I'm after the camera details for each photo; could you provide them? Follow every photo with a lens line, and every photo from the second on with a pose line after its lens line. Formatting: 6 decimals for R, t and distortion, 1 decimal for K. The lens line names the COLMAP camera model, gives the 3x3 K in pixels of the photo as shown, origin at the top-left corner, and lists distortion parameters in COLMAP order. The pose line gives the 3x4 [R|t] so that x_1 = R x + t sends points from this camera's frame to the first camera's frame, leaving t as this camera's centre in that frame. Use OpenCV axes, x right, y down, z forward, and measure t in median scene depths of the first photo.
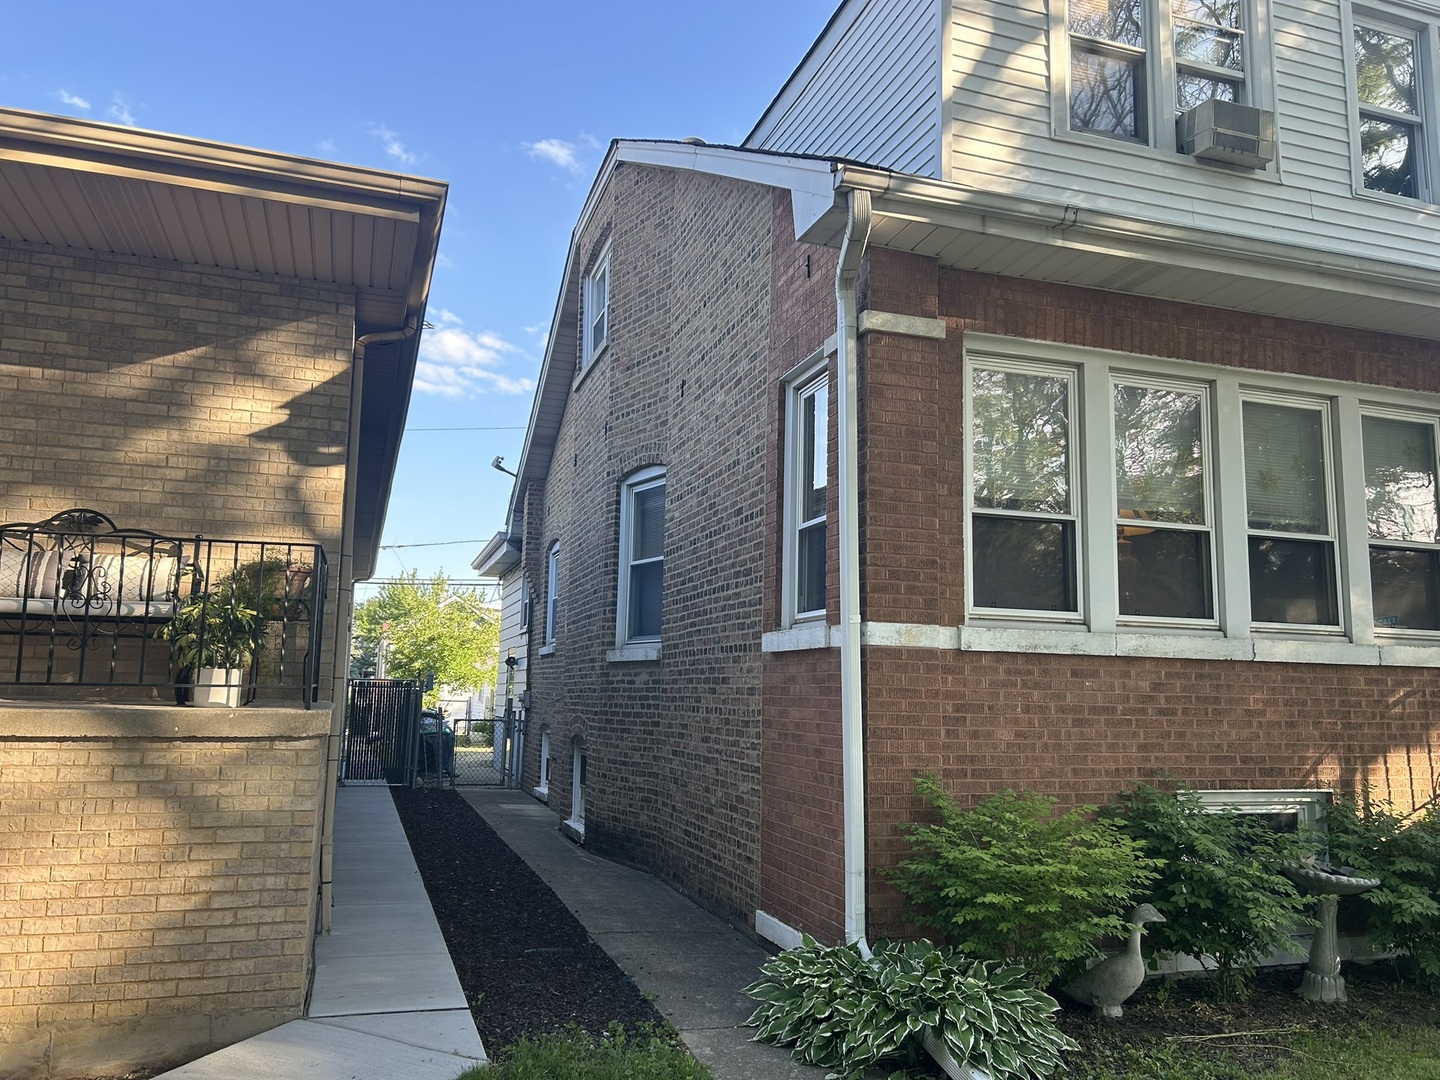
lens RADIAL K [[1091.1, 0, 720.0], [0, 1091.1, 540.0], [0, 0, 1]] dist [0.069465, -0.088733]
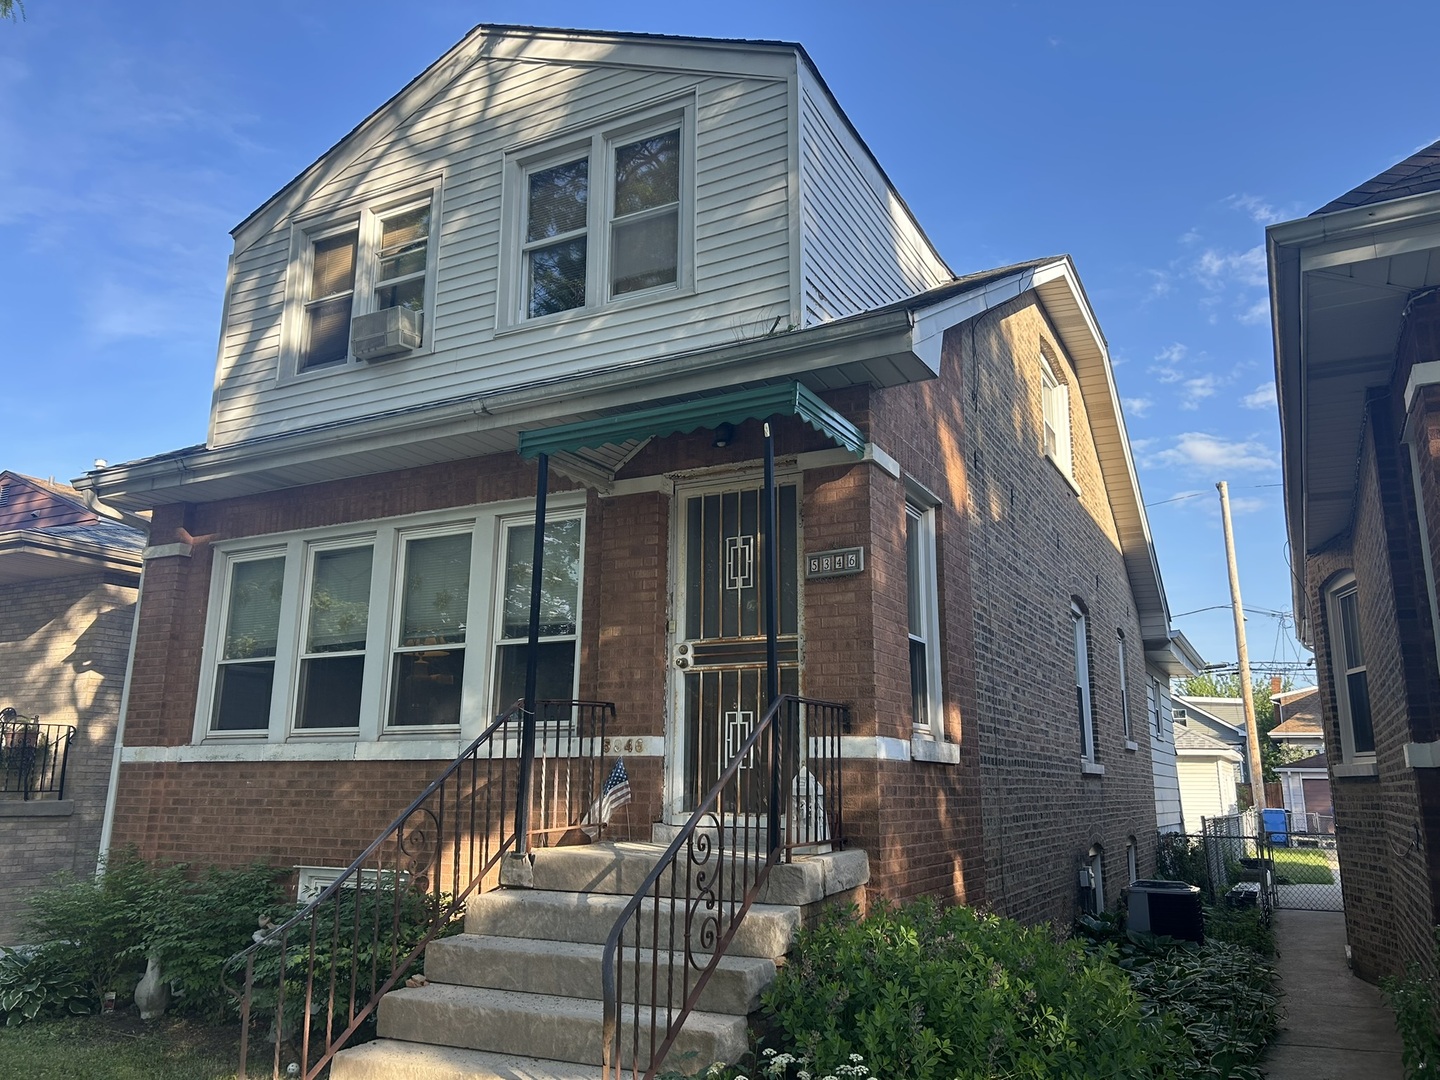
lens RADIAL K [[1068.6, 0, 720.0], [0, 1068.6, 540.0], [0, 0, 1]] dist [0.097189, -0.192842]
pose [[0.697559, -0.173527, -0.695198, 1.708923], [0.108793, 0.984633, -0.136610, 0.080197], [0.708220, 0.019661, 0.705718, 0.456304]]
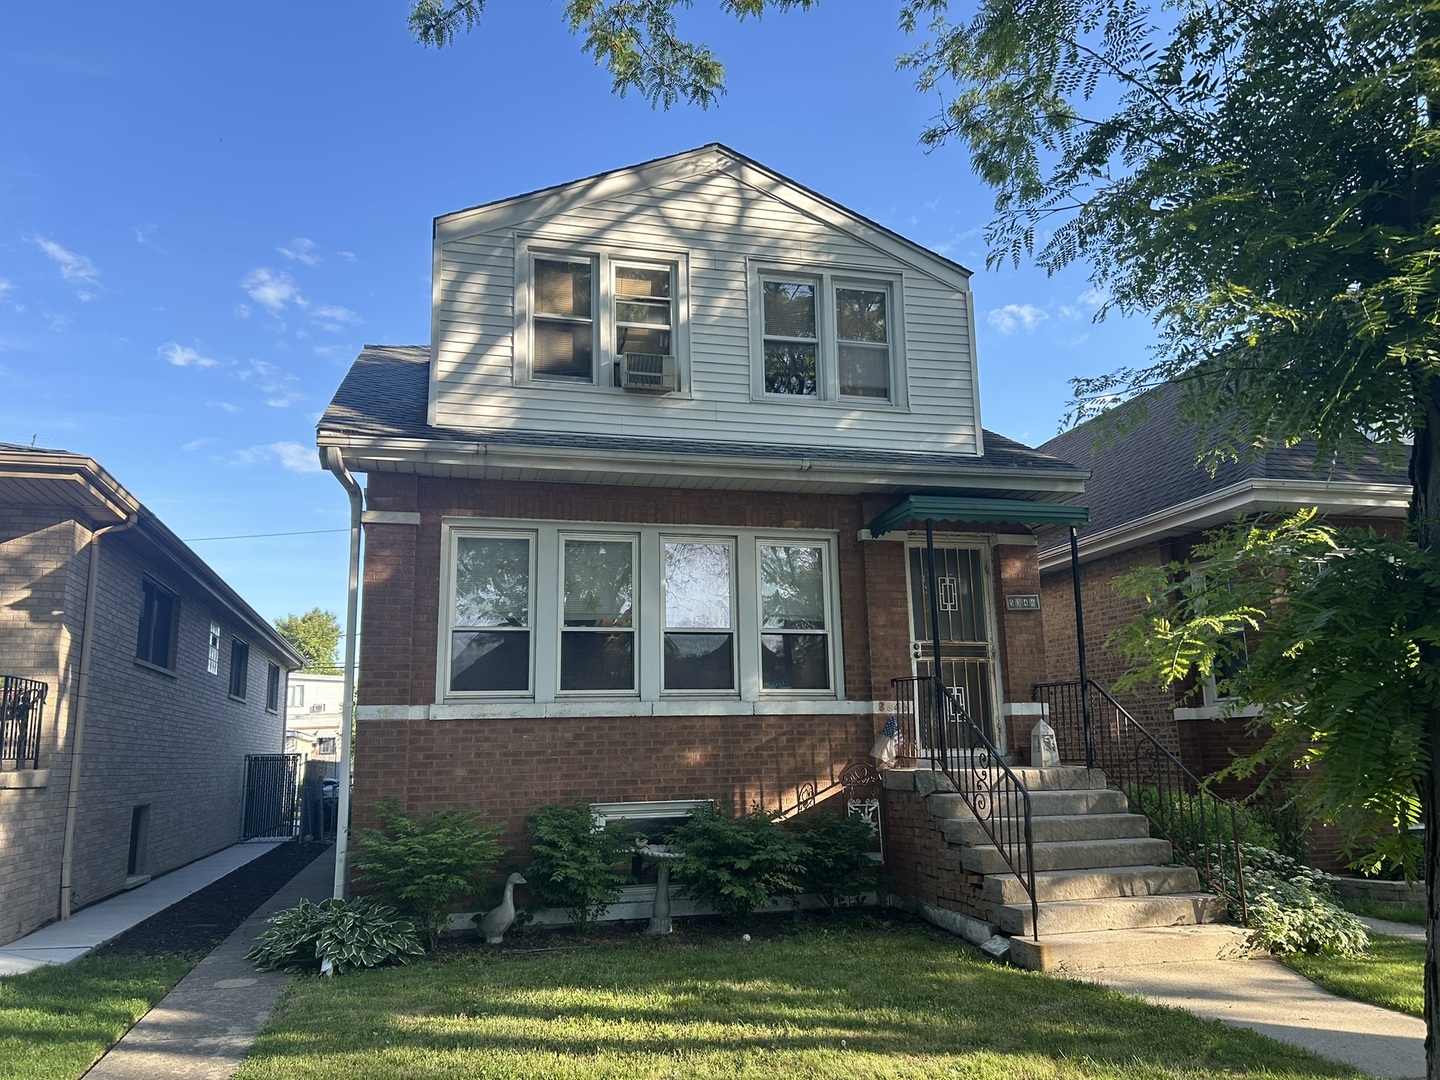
lens RADIAL K [[1068.6, 0, 720.0], [0, 1068.6, 540.0], [0, 0, 1]] dist [0.097189, -0.192842]
pose [[0.996745, -0.053290, -0.060499, 0.710581], [0.049335, 0.996660, -0.065082, -0.035045], [0.063766, 0.061885, 0.996044, -0.518927]]
